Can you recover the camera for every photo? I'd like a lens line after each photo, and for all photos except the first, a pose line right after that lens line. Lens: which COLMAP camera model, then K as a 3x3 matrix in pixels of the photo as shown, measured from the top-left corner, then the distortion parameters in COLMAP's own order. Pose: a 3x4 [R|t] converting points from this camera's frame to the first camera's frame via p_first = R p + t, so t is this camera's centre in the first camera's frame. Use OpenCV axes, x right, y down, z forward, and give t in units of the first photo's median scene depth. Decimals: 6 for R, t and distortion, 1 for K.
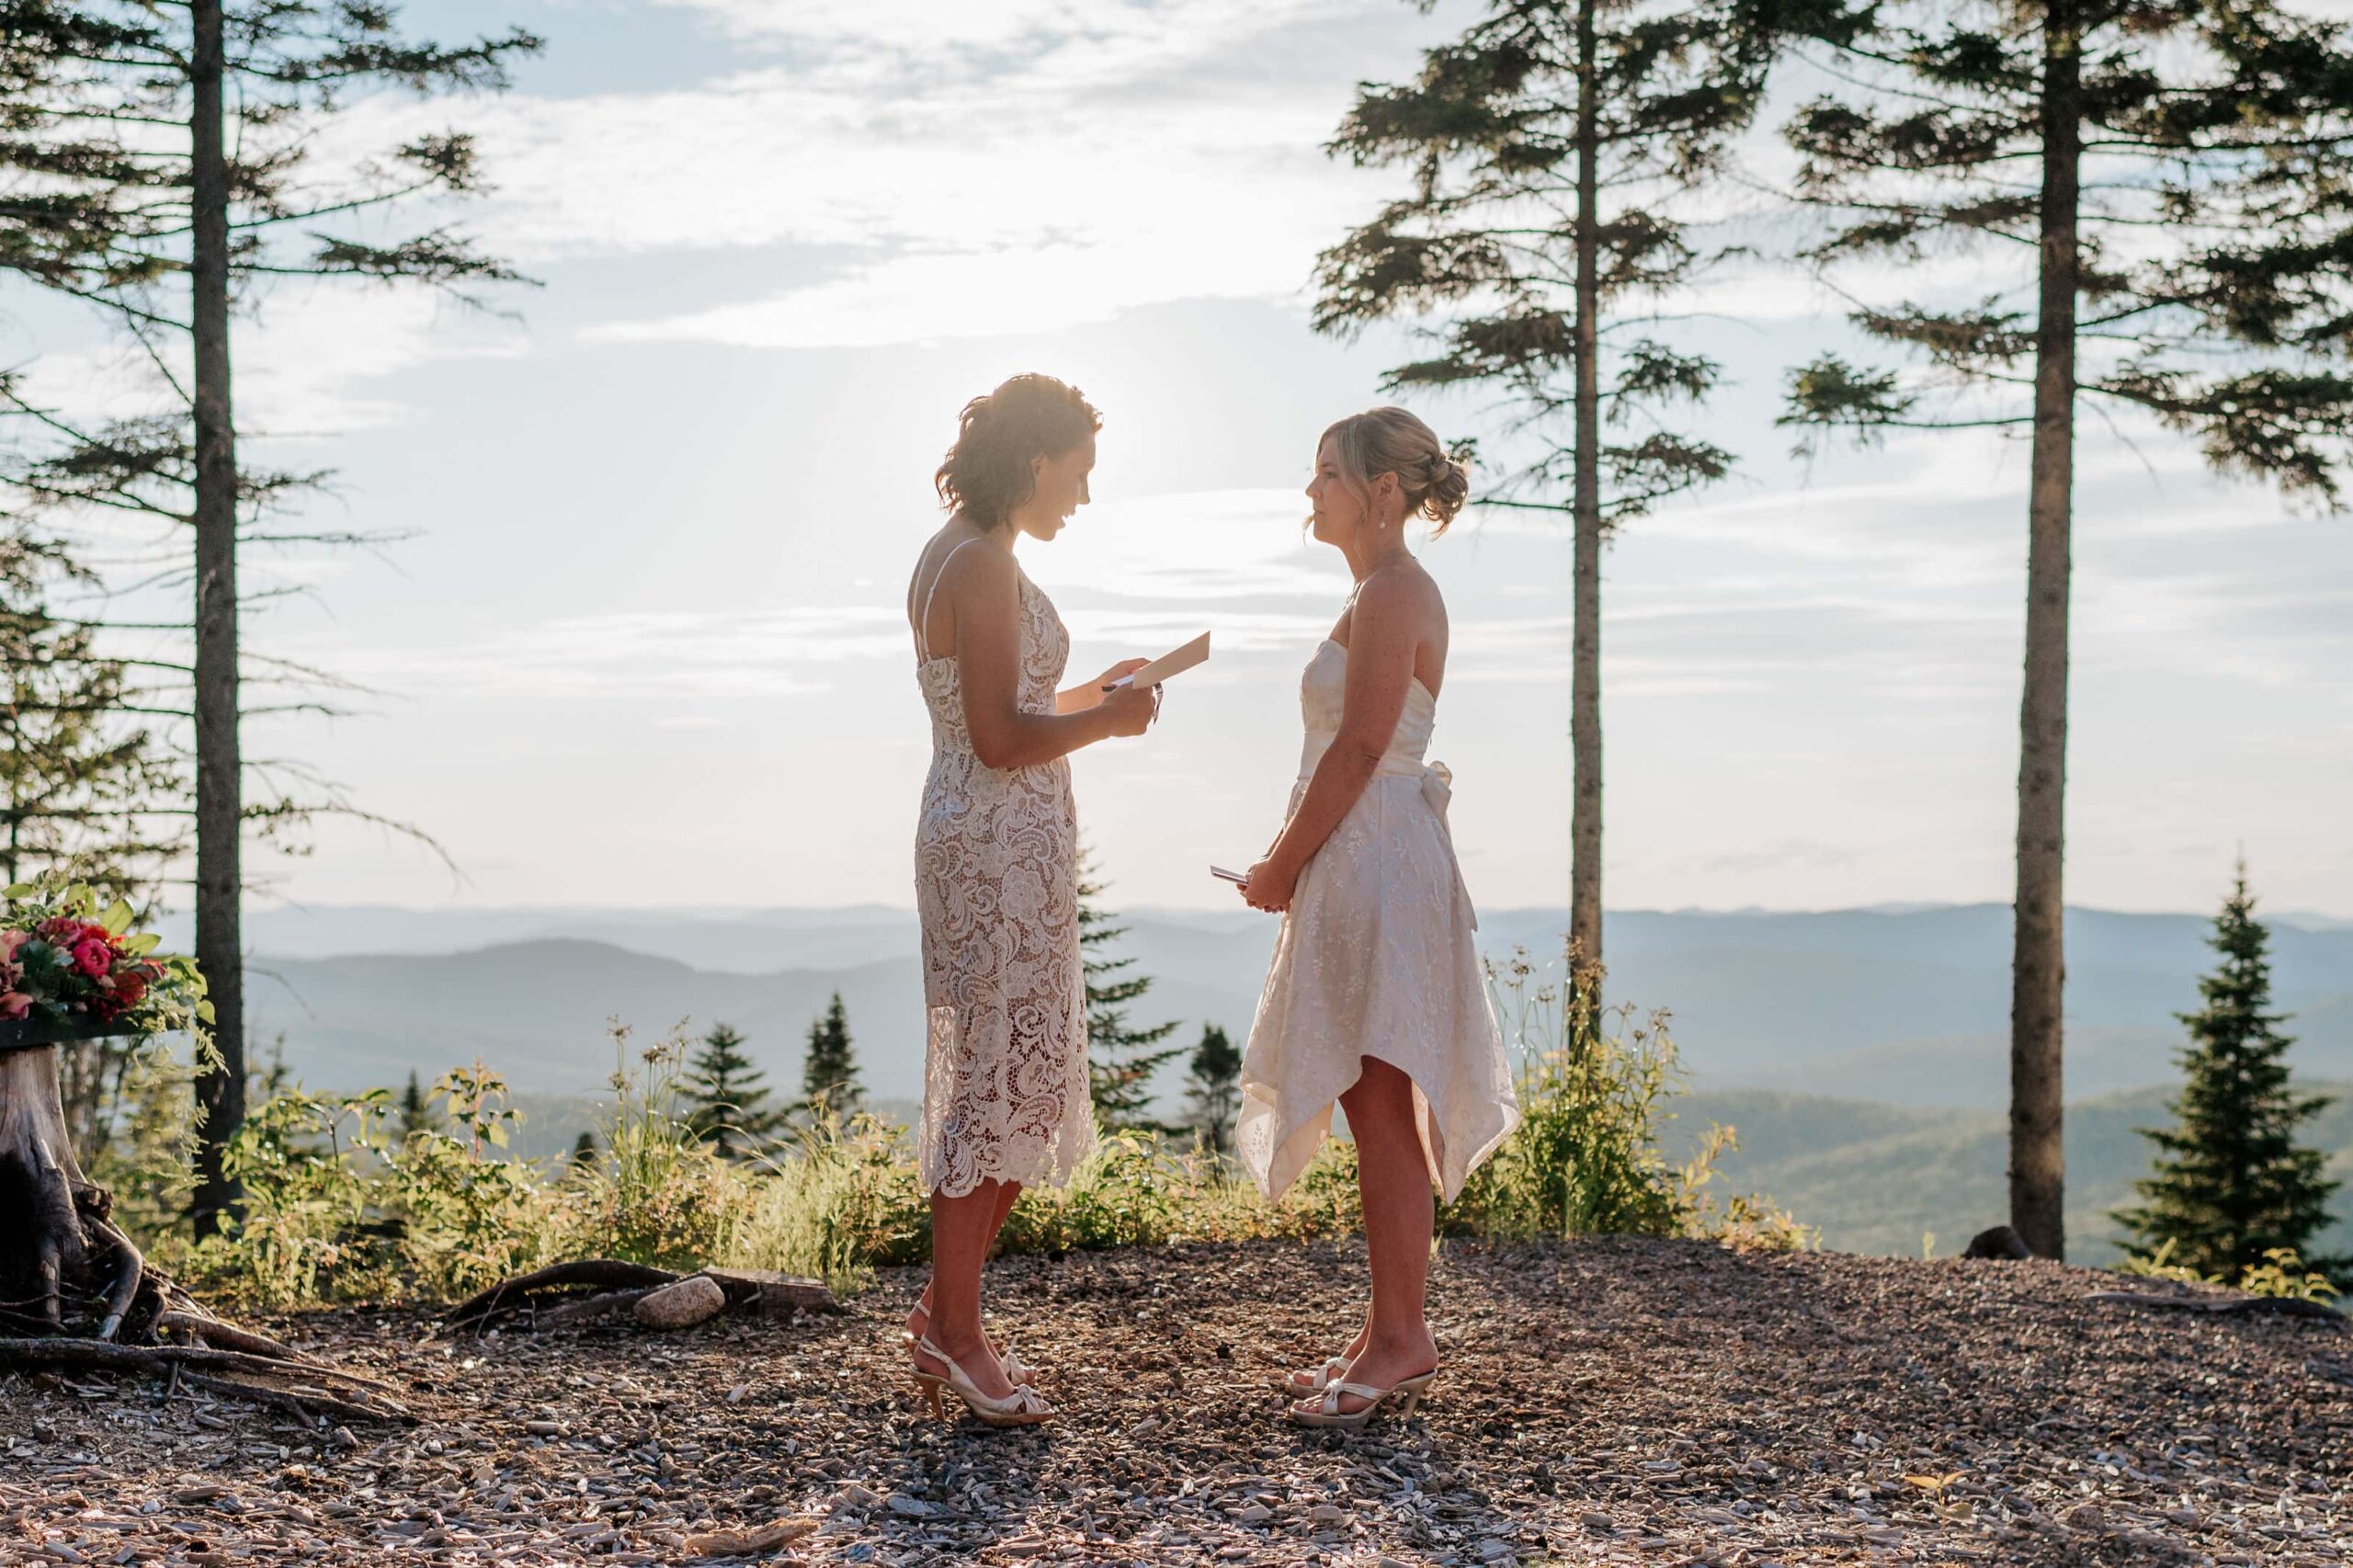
lens RADIAL K [[3124.7, 0, 1281.0], [0, 3124.7, 814.1], [0, 0, 1]] dist [0.001447, -0.017302]
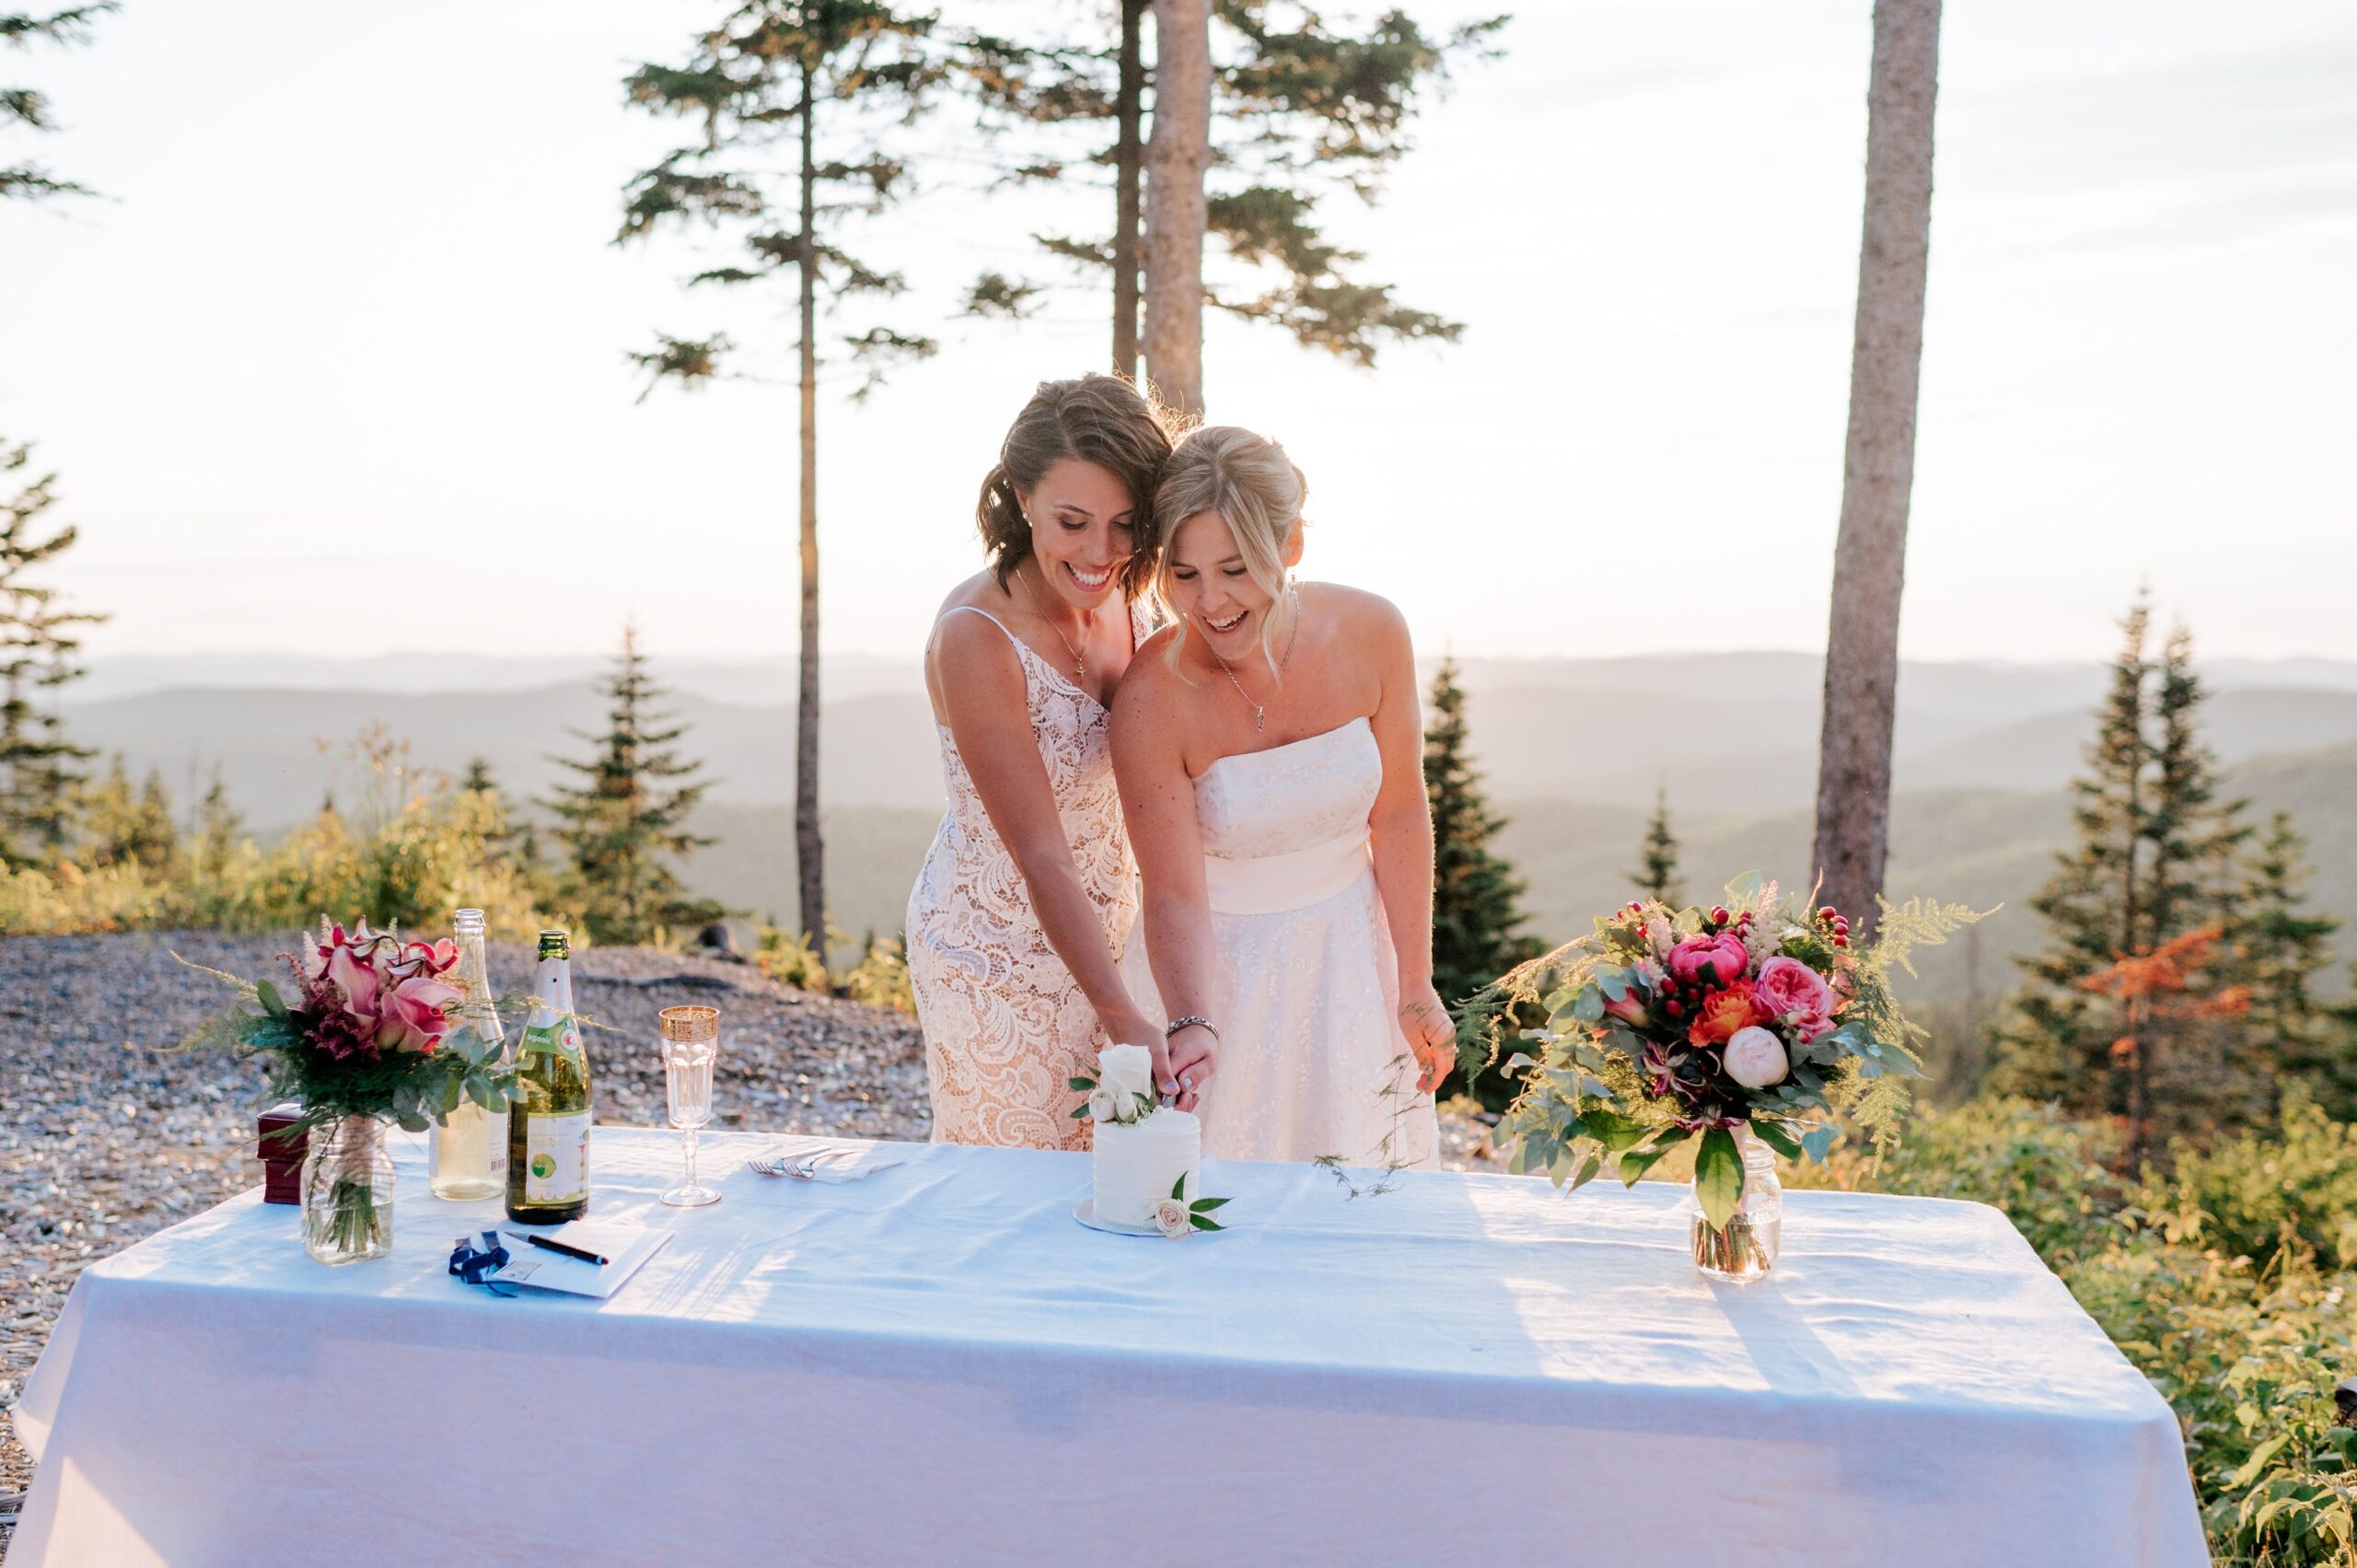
lens RADIAL K [[2490.4, 0, 1164.6], [0, 2490.4, 769.4], [0, 0, 1]] dist [0.016786, 0.010412]
pose [[0.999977, 0.000030, -0.006800, 0.235300], [0.000492, 0.997054, 0.076707, -0.013414], [0.006782, -0.076708, 0.997031, -0.069573]]
